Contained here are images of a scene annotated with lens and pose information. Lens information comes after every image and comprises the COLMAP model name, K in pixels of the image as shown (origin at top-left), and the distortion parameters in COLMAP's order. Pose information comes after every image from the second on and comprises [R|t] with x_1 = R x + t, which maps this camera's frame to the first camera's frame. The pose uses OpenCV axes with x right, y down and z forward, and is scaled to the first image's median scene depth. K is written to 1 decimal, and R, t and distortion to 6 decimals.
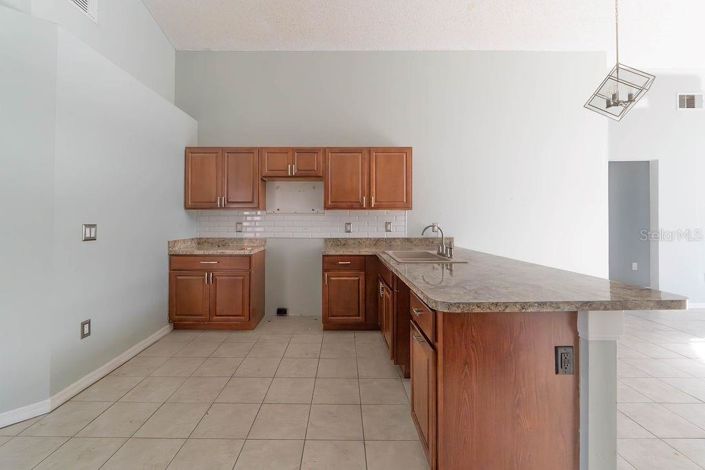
lens RADIAL K [[303.7, 0, 344.5], [0, 303.7, 221.4], [0, 0, 1]] dist [-0.003778, 0.000052]
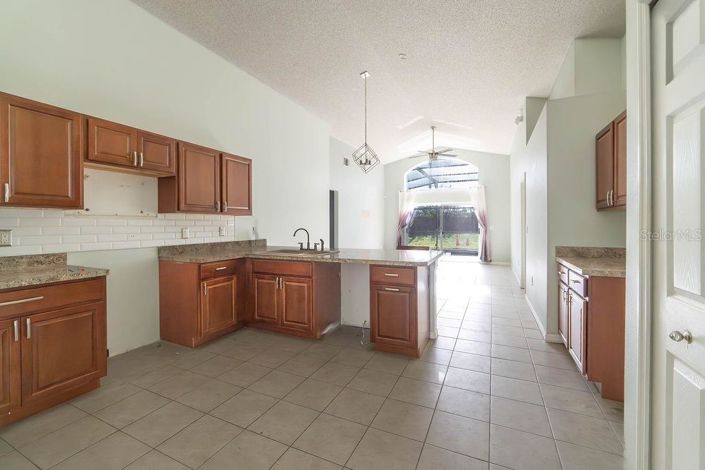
lens RADIAL K [[303.7, 0, 351.4], [0, 303.7, 227.5], [0, 0, 1]] dist [-0.003778, 0.000052]
pose [[0.422670, -0.010380, 0.906224, -0.591392], [0.008326, 0.999937, 0.007570, 0.000586], [-0.906245, 0.004345, 0.422730, 0.179958]]
